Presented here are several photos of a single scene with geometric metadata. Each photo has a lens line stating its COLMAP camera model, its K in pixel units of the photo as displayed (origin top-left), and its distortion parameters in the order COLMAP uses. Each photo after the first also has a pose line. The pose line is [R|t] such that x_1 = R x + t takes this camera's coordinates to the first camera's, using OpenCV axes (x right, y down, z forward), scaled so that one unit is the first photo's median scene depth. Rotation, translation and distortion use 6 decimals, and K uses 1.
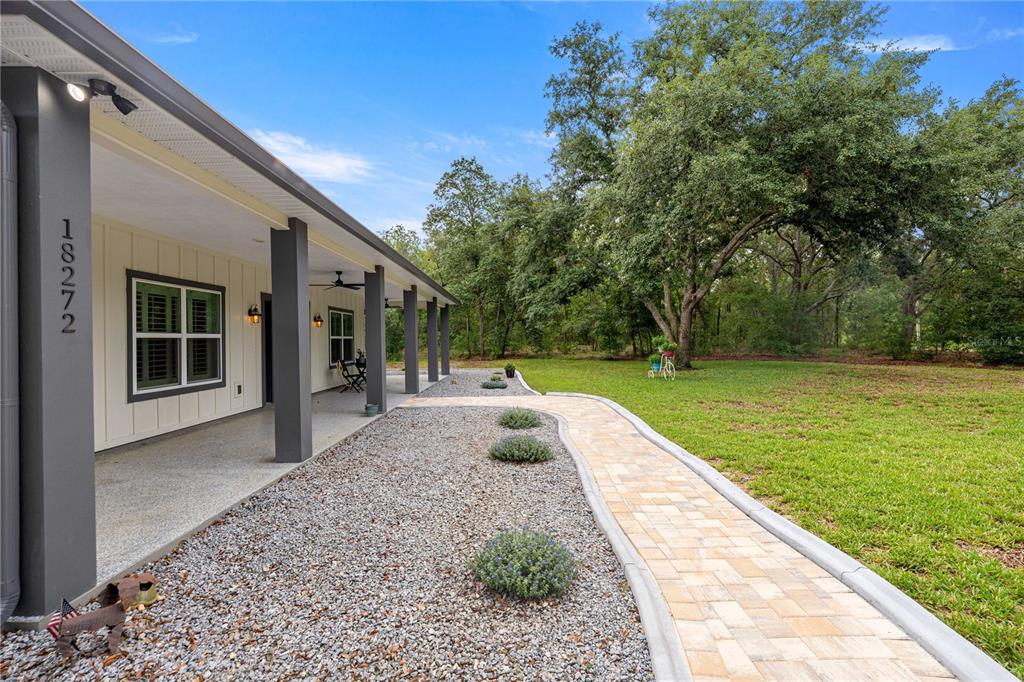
lens RADIAL K [[455.0, 0, 517.5], [0, 455.0, 338.0], [0, 0, 1]] dist [-0.000854, -0.000912]
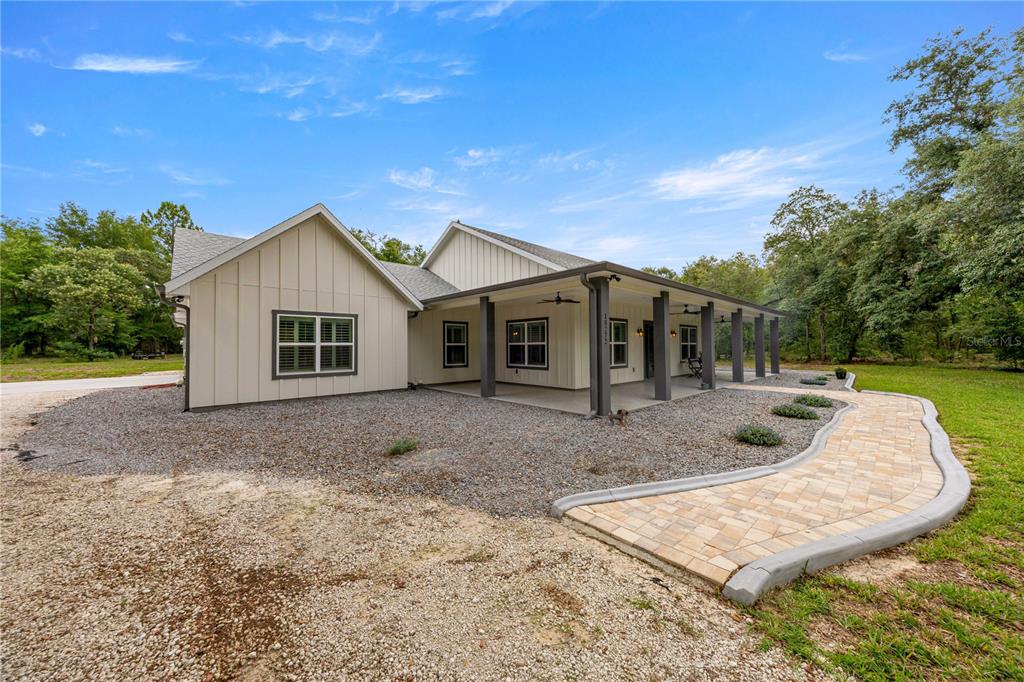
lens RADIAL K [[350.9, 0, 511.8], [0, 350.9, 338.0], [0, 0, 1]] dist [0.000402, 0.000181]
pose [[0.665043, -0.004580, -0.746791, 0.092815], [-0.005042, 0.999931, -0.010622, -0.003913], [0.746788, 0.010829, 0.664974, -0.215363]]
